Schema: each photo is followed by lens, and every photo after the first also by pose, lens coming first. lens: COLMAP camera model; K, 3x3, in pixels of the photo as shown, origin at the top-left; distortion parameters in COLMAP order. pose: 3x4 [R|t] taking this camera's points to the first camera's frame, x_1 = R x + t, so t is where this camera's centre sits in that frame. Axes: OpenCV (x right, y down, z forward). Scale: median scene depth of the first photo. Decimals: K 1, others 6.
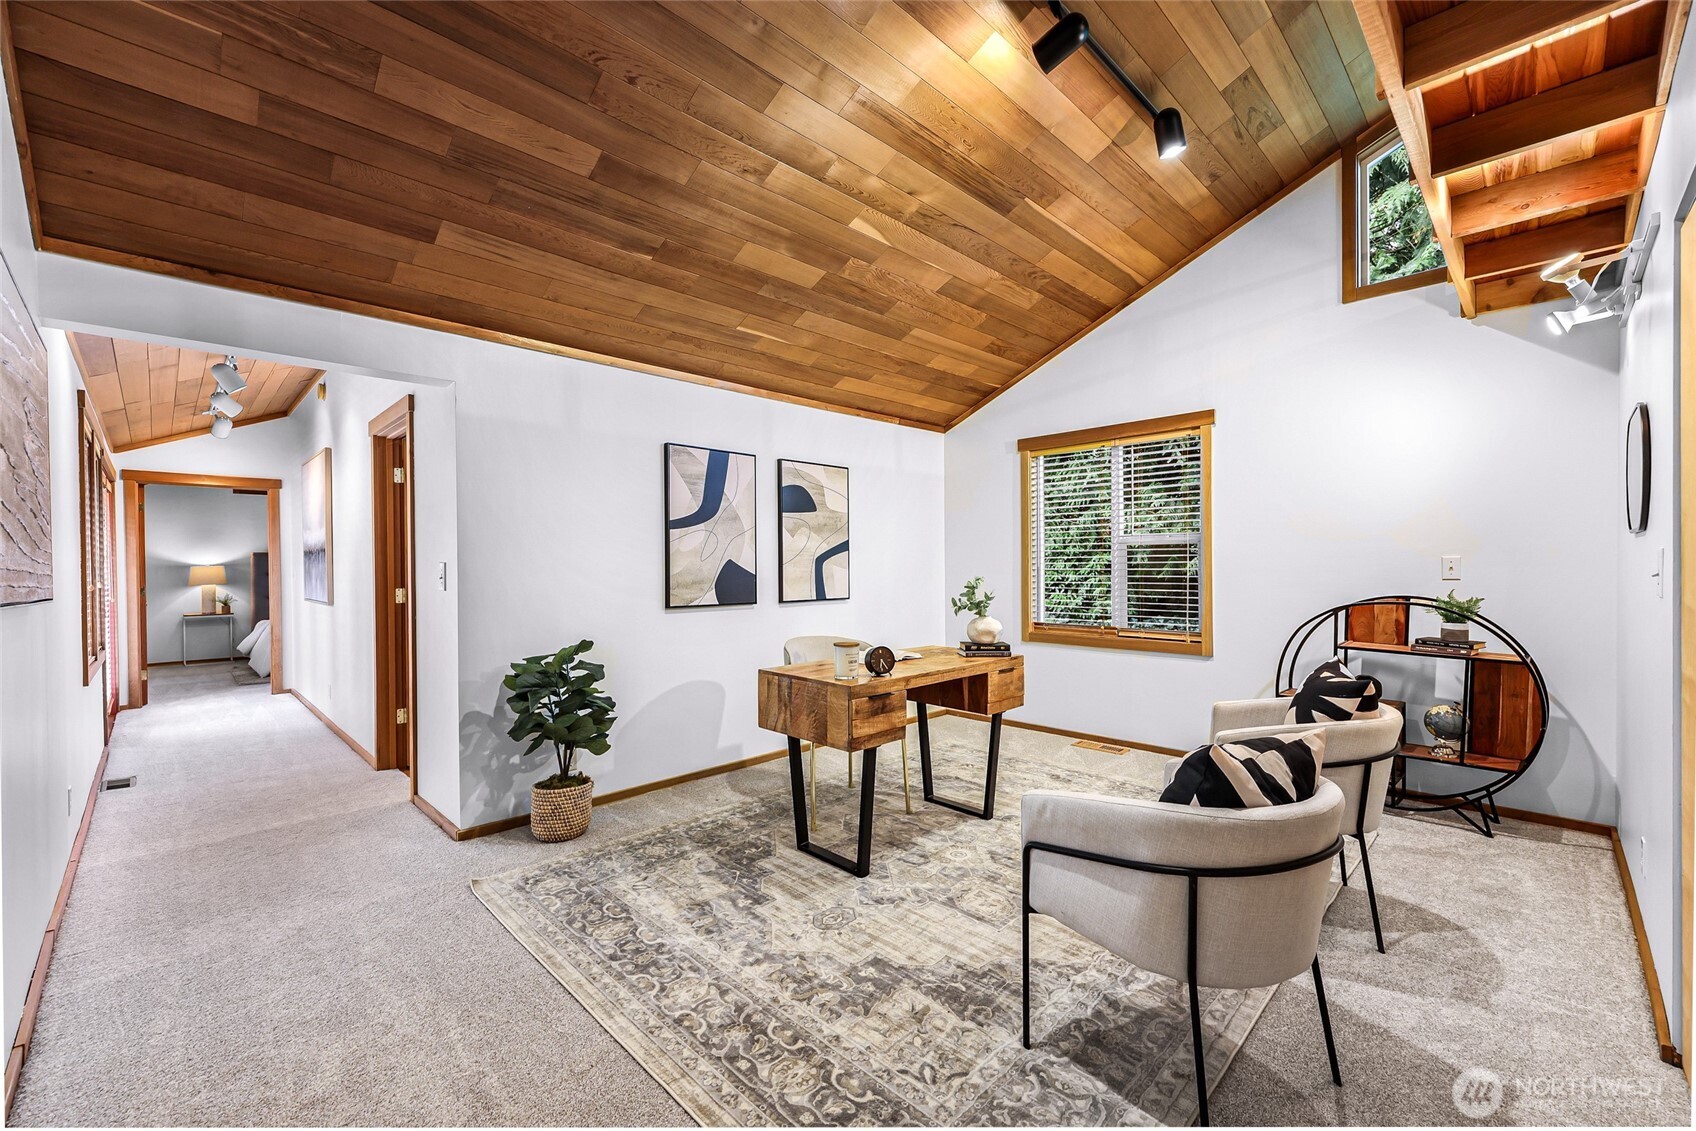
lens RADIAL K [[727.2, 0, 857.2], [0, 727.2, 568.6], [0, 0, 1]] dist [-0.000001, 0.000009]
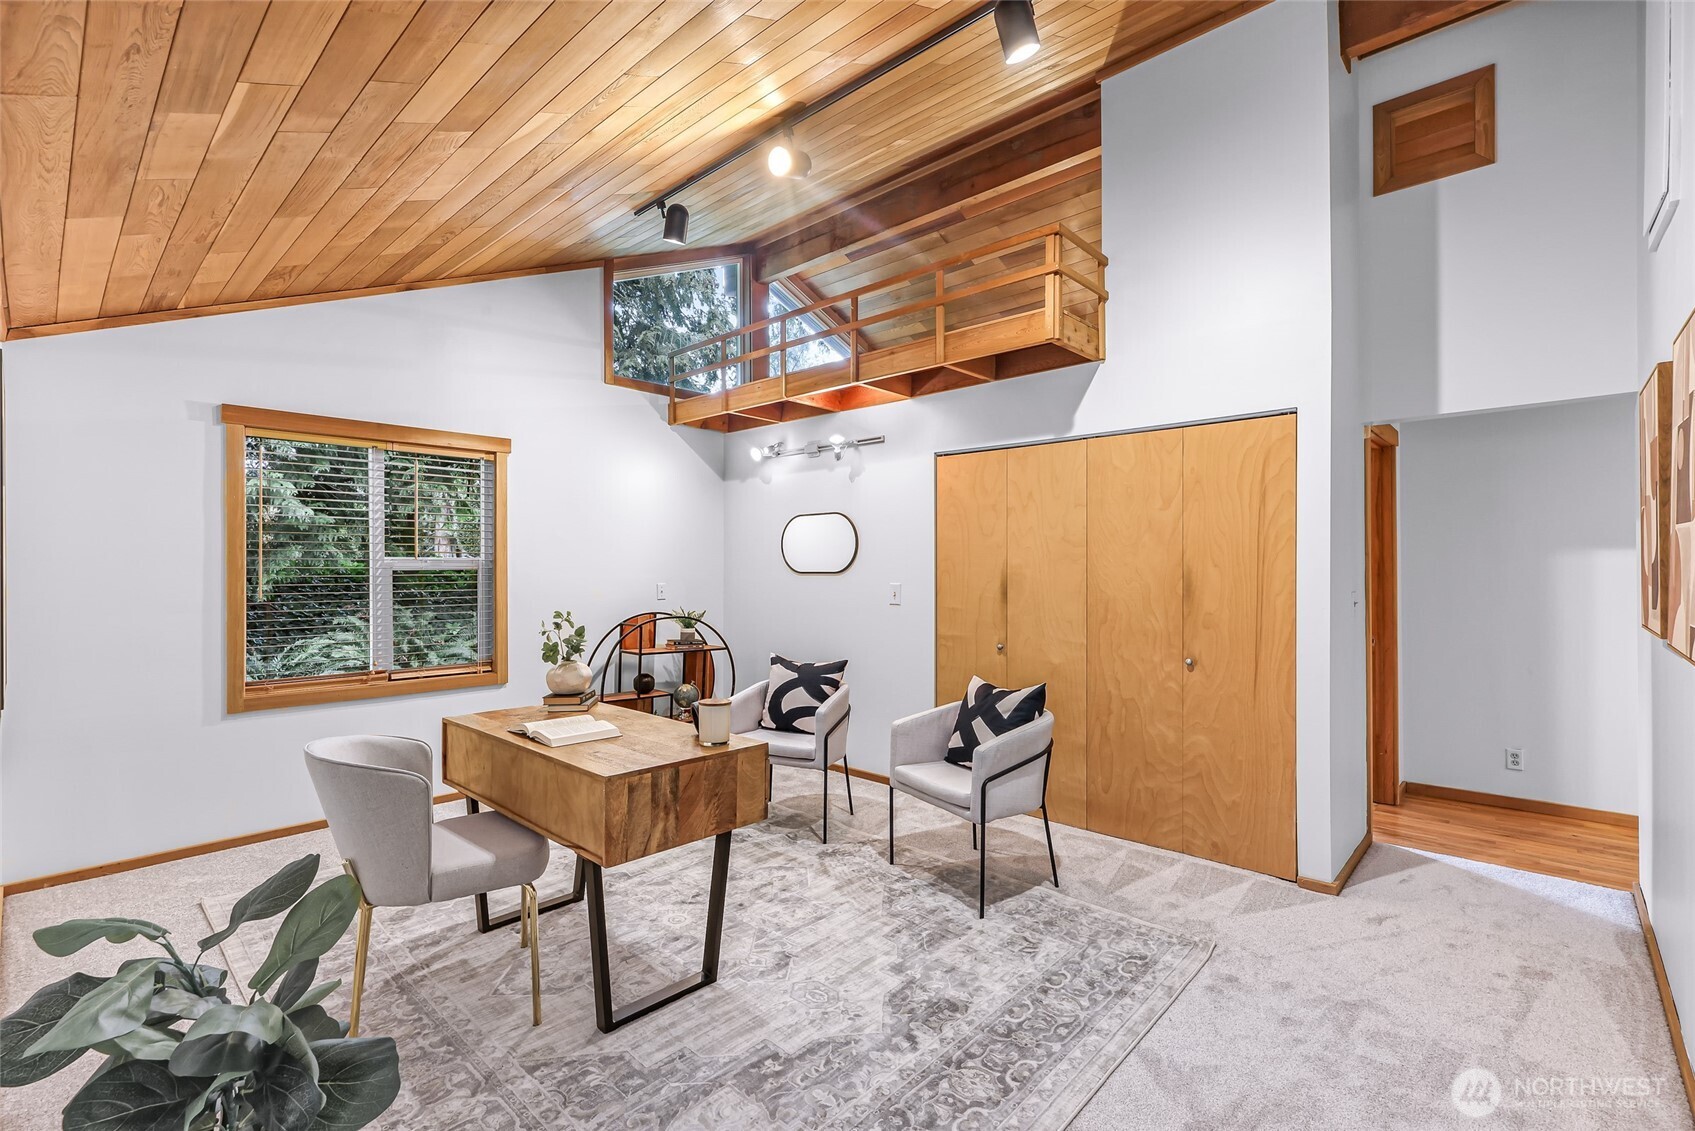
lens RADIAL K [[726.8, 0, 856.7], [0, 726.8, 568.6], [0, 0, 1]] dist [-0.000001, 0.000009]
pose [[-0.041841, 0.008886, 0.999085, -0.803584], [0.011731, 0.999896, -0.008402, -0.036465], [-0.999055, 0.011369, -0.041941, 0.834355]]
